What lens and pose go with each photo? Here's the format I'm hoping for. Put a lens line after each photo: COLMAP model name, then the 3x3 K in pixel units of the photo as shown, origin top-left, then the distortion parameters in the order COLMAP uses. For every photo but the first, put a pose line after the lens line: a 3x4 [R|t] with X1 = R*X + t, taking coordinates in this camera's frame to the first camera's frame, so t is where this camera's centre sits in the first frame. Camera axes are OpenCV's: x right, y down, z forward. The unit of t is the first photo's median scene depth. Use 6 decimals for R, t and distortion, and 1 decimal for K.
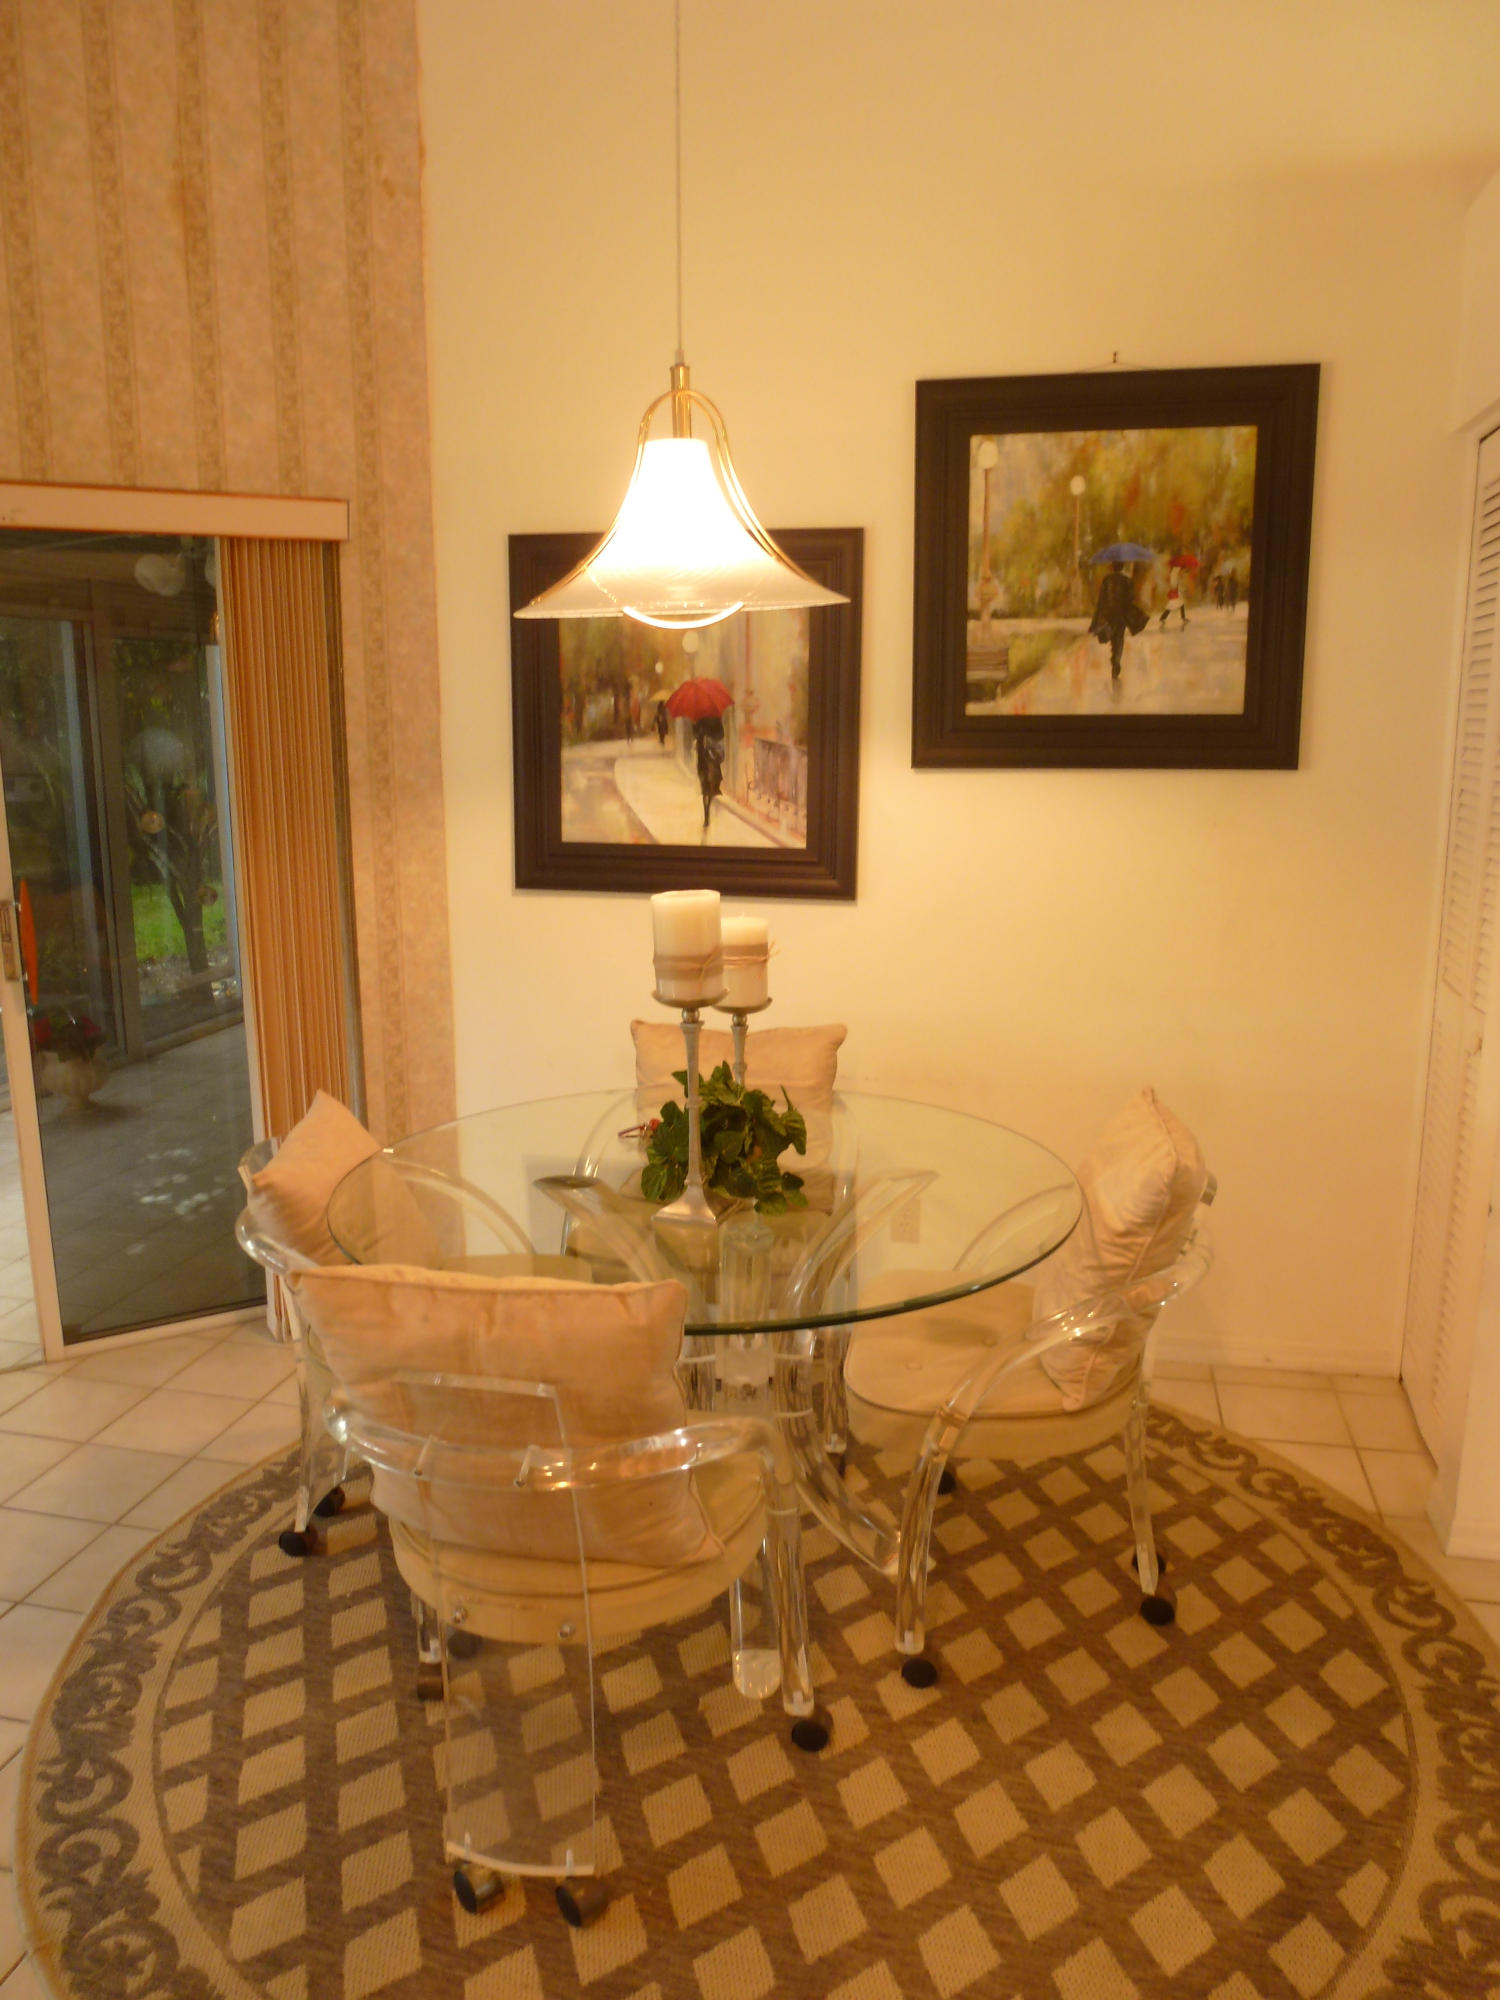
lens RADIAL K [[1446.9, 0, 750.0], [0, 1446.9, 1000.0], [0, 0, 1]] dist [-0.052817, 0.002355]
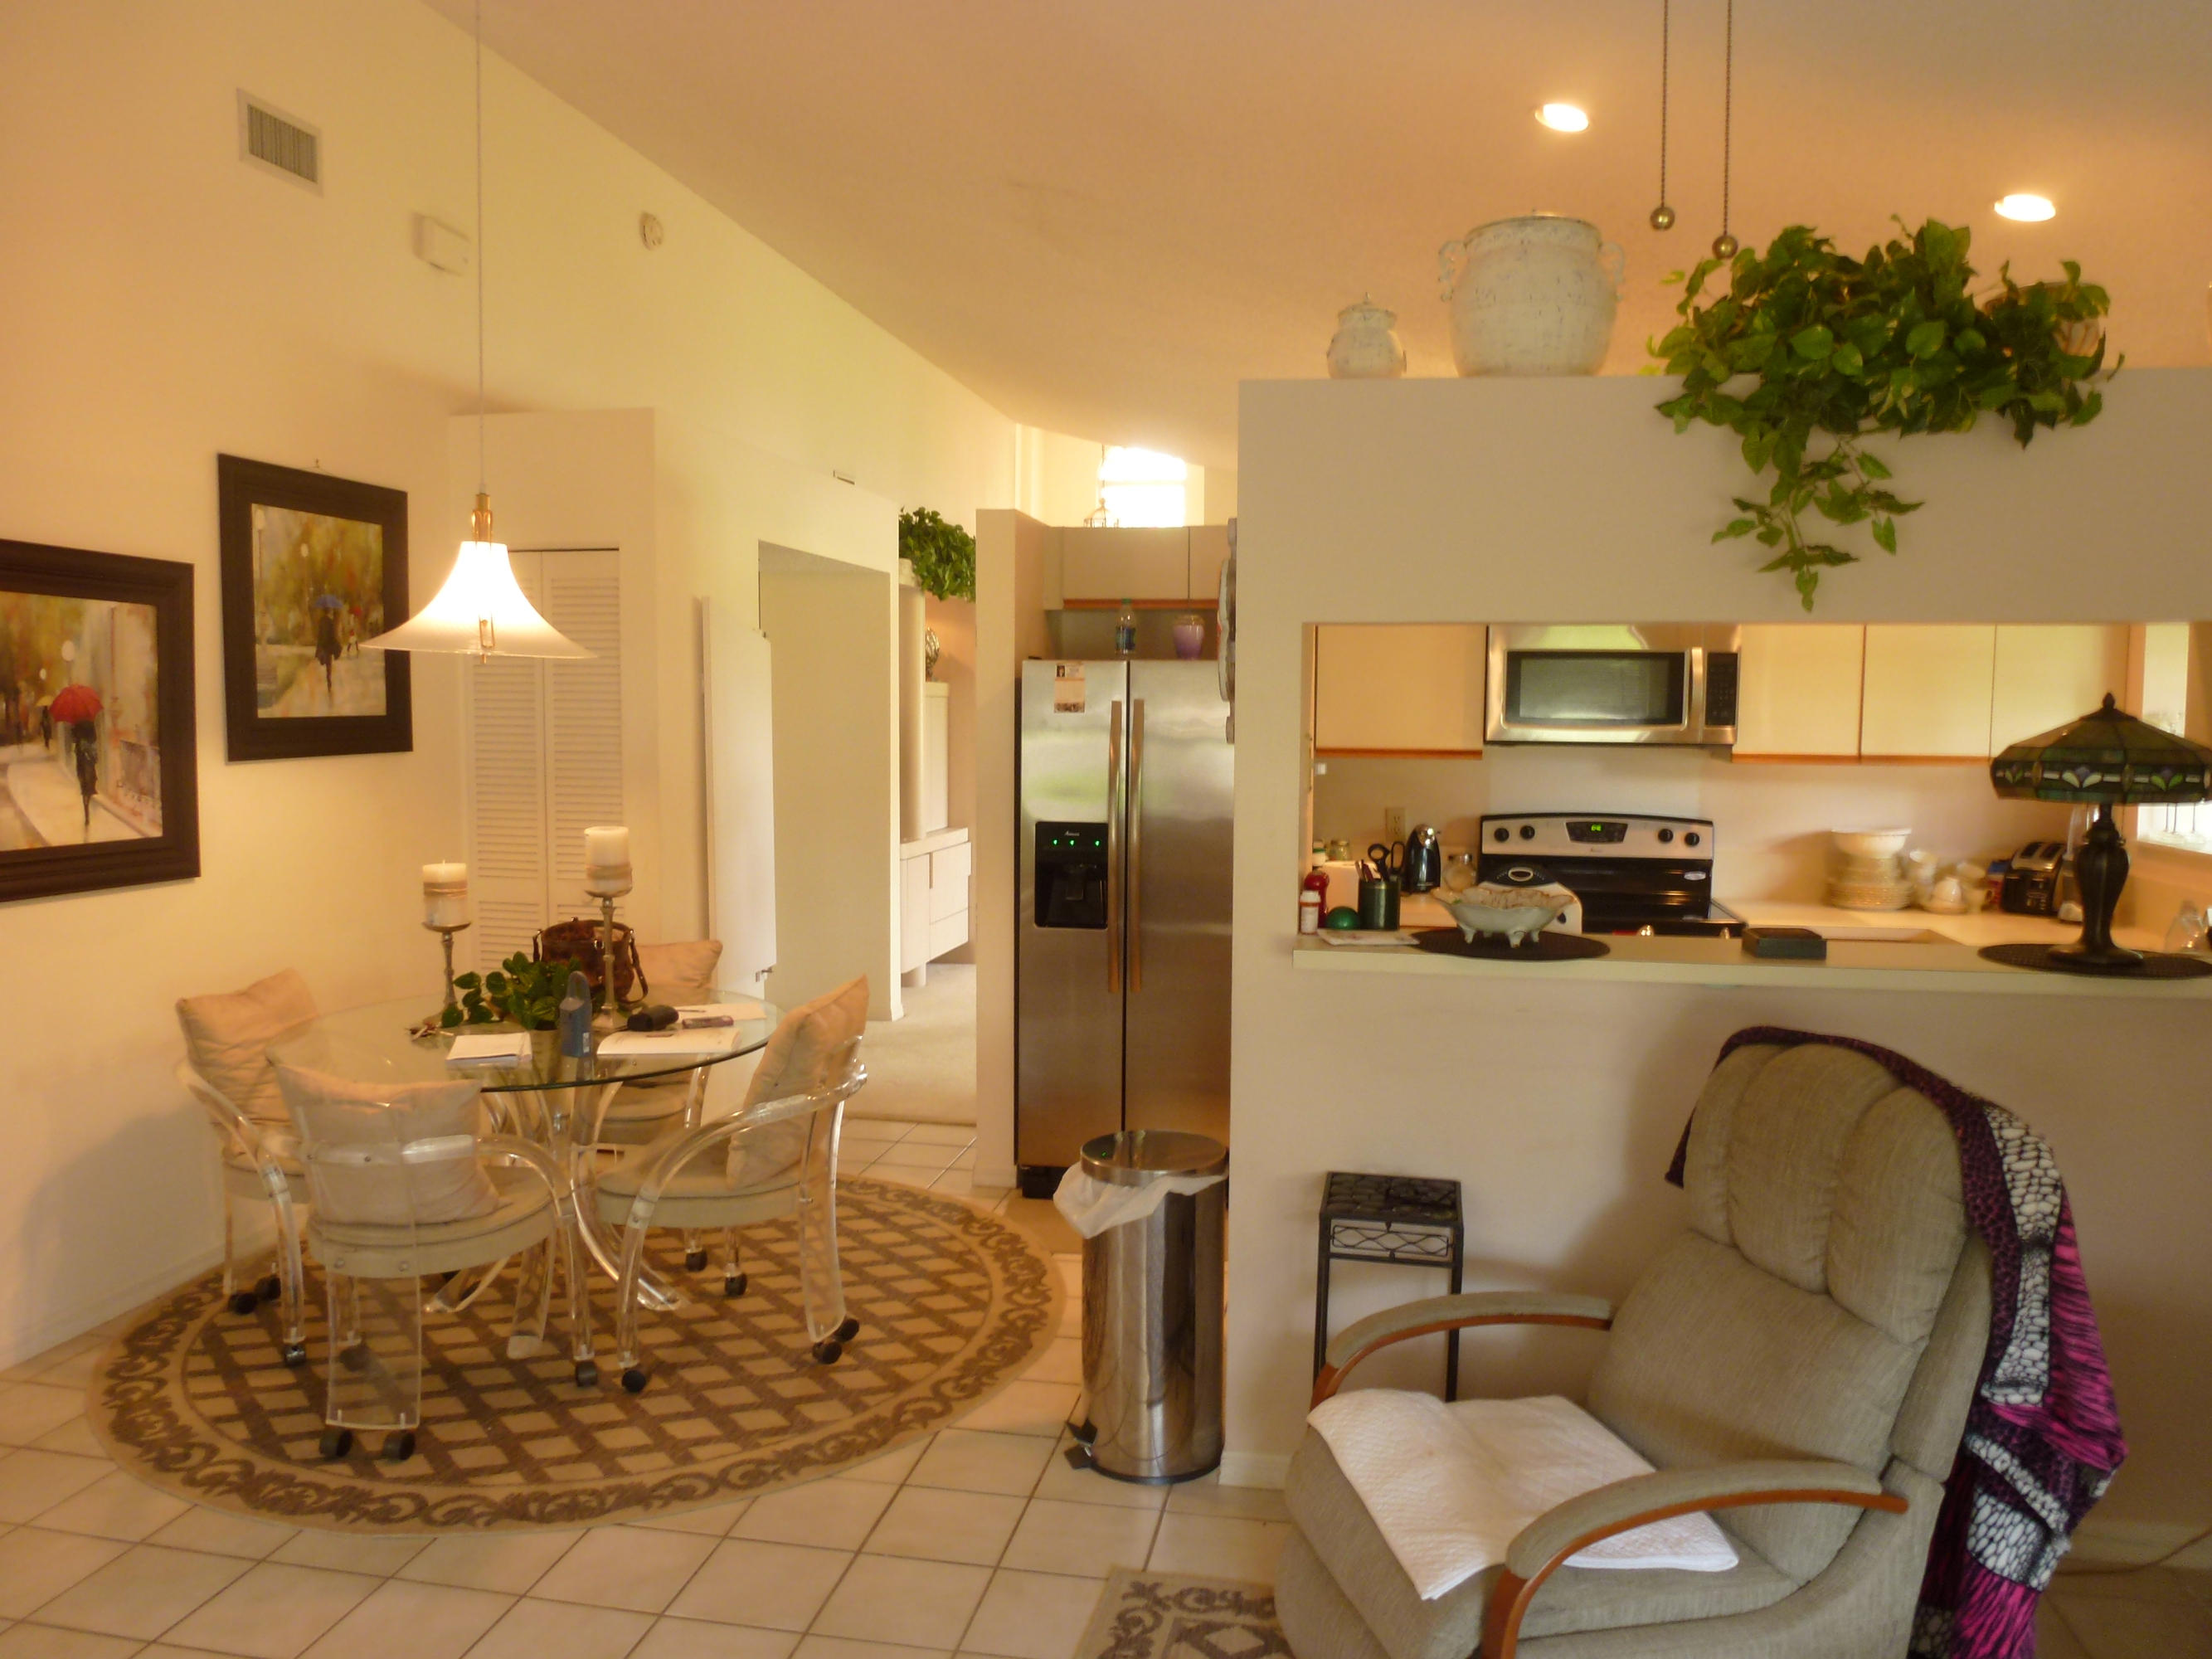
lens RADIAL K [[1600.4, 0, 1106.0], [0, 1600.4, 829.5], [0, 0, 1]] dist [-0.052817, 0.002355]
pose [[-0.036587, -0.075903, 0.996444, -1.260475], [0.182369, 0.979860, 0.081336, -0.079437], [-0.982549, 0.184696, -0.022008, 0.322328]]
